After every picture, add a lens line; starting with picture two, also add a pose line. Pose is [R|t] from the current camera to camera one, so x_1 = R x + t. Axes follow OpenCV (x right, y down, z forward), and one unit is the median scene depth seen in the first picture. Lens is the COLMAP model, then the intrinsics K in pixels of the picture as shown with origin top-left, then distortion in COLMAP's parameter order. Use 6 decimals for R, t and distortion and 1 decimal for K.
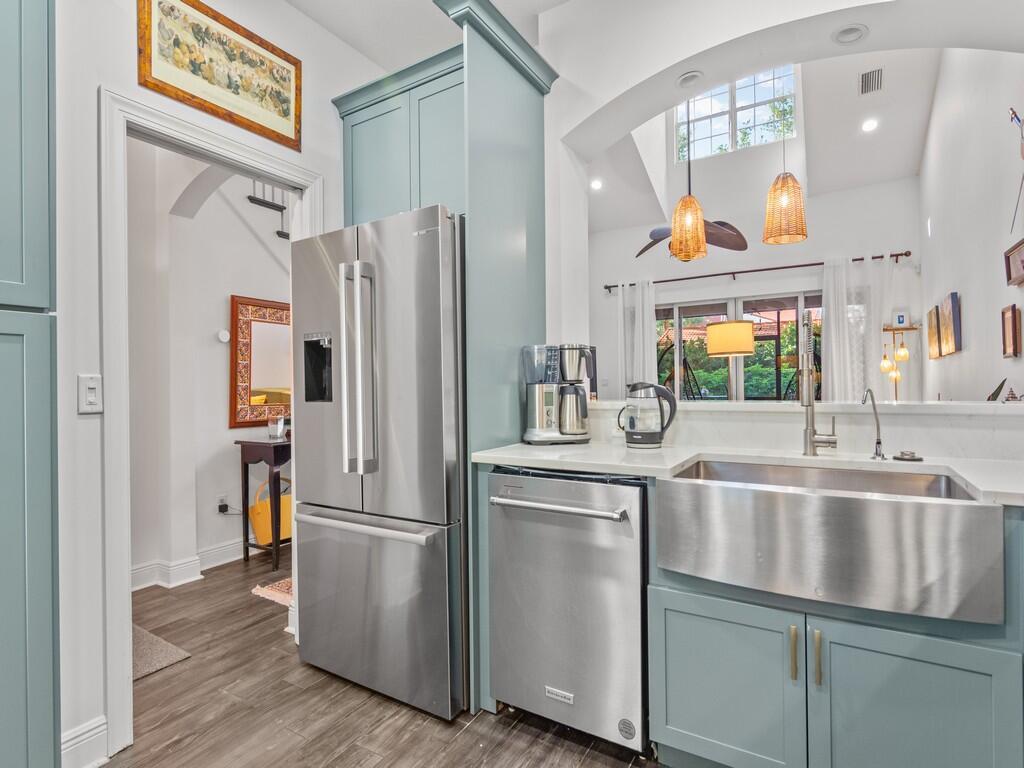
lens RADIAL K [[523.0, 0, 516.4], [0, 523.0, 382.6], [0, 0, 1]] dist [0.001751, -0.000364]
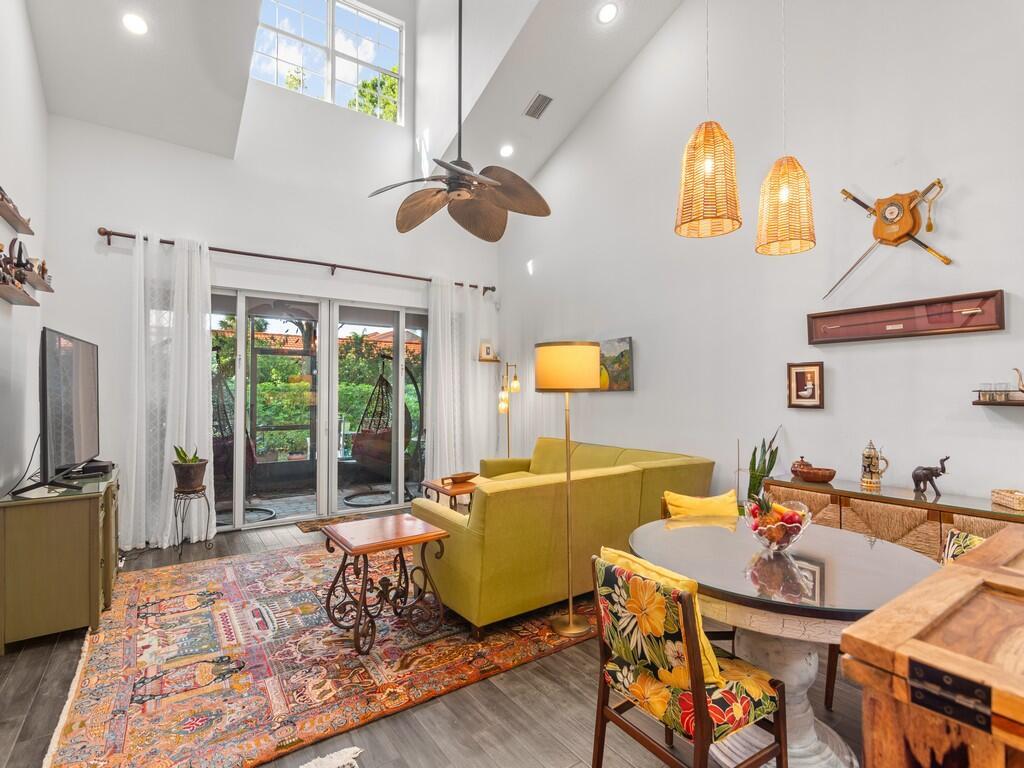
lens RADIAL K [[500.6, 0, 510.7], [0, 500.6, 388.2], [0, 0, 1]] dist [-0.001955, -0.000325]
pose [[0.407294, 0.019430, 0.913090, -0.215783], [-0.011557, 0.999803, -0.016120, -0.046283], [-0.913224, -0.003987, 0.407439, 0.813560]]
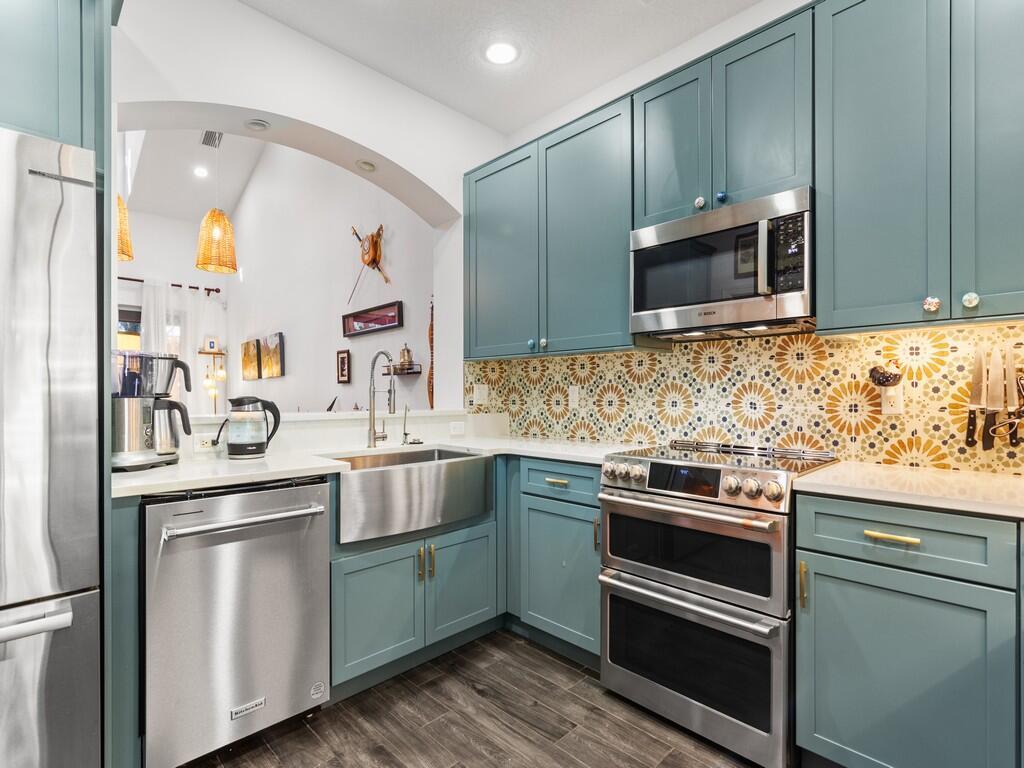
lens RADIAL K [[503.6, 0, 507.9], [0, 503.6, 395.0], [0, 0, 1]] dist [0.002356, -0.000676]
pose [[0.255520, 0.012295, 0.966726, -0.272775], [-0.004356, 0.999924, -0.011566, 0.002275], [-0.966794, -0.001255, 0.255554, 0.101836]]
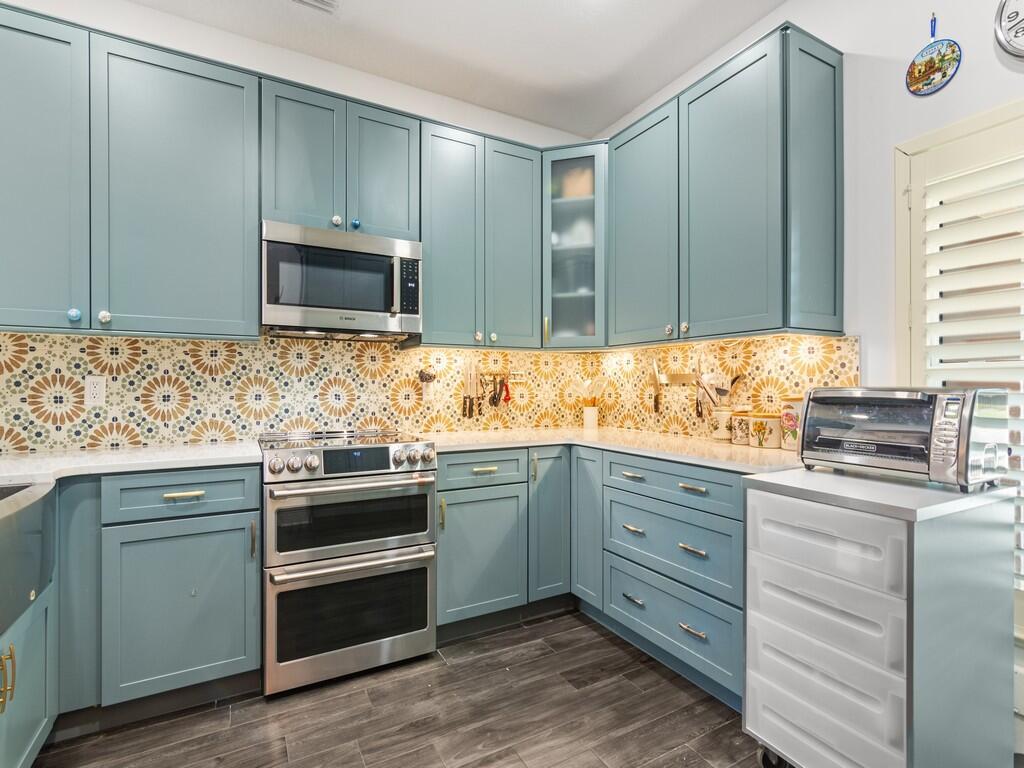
lens RADIAL K [[503.6, 0, 510.7], [0, 503.6, 387.5], [0, 0, 1]] dist [0.002356, -0.000676]
pose [[-0.864371, 0.015813, 0.502605, -0.210201], [0.012953, 0.999874, -0.009183, 0.002905], [-0.502687, -0.001427, -0.864467, 0.393003]]
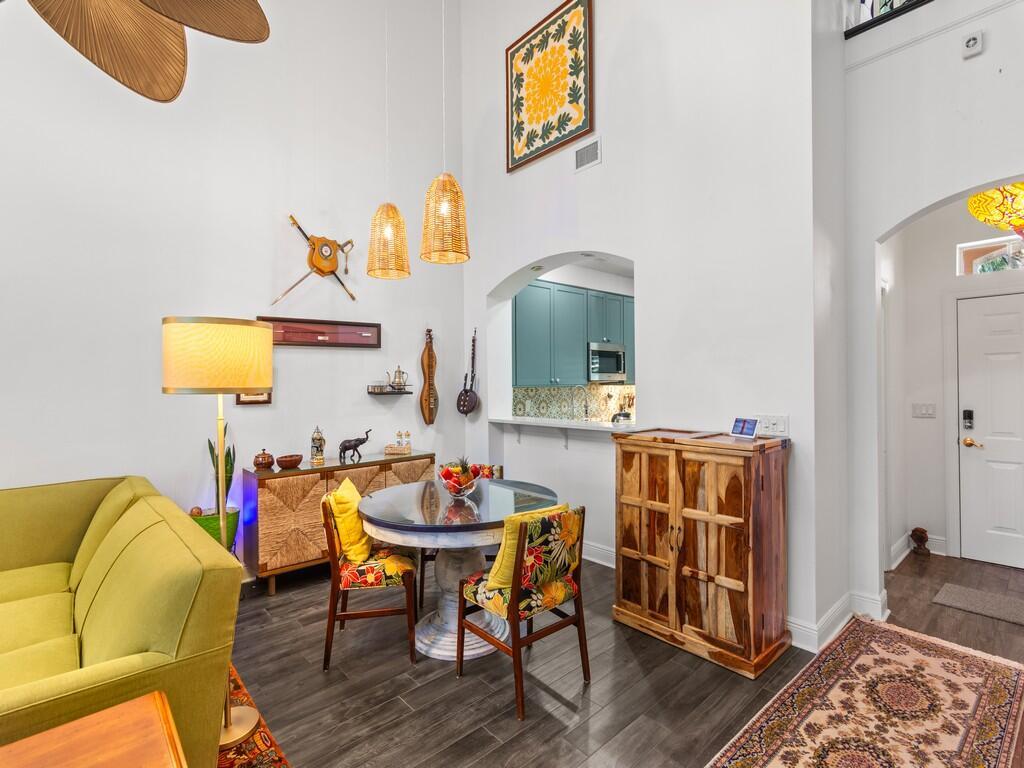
lens RADIAL K [[503.6, 0, 507.6], [0, 503.6, 385.7], [0, 0, 1]] dist [0.002356, -0.000676]
pose [[-0.955320, 0.021646, 0.294781, 0.037909], [0.022764, 0.999741, 0.000362, -0.053876], [-0.294697, 0.007056, -0.955565, 1.378140]]
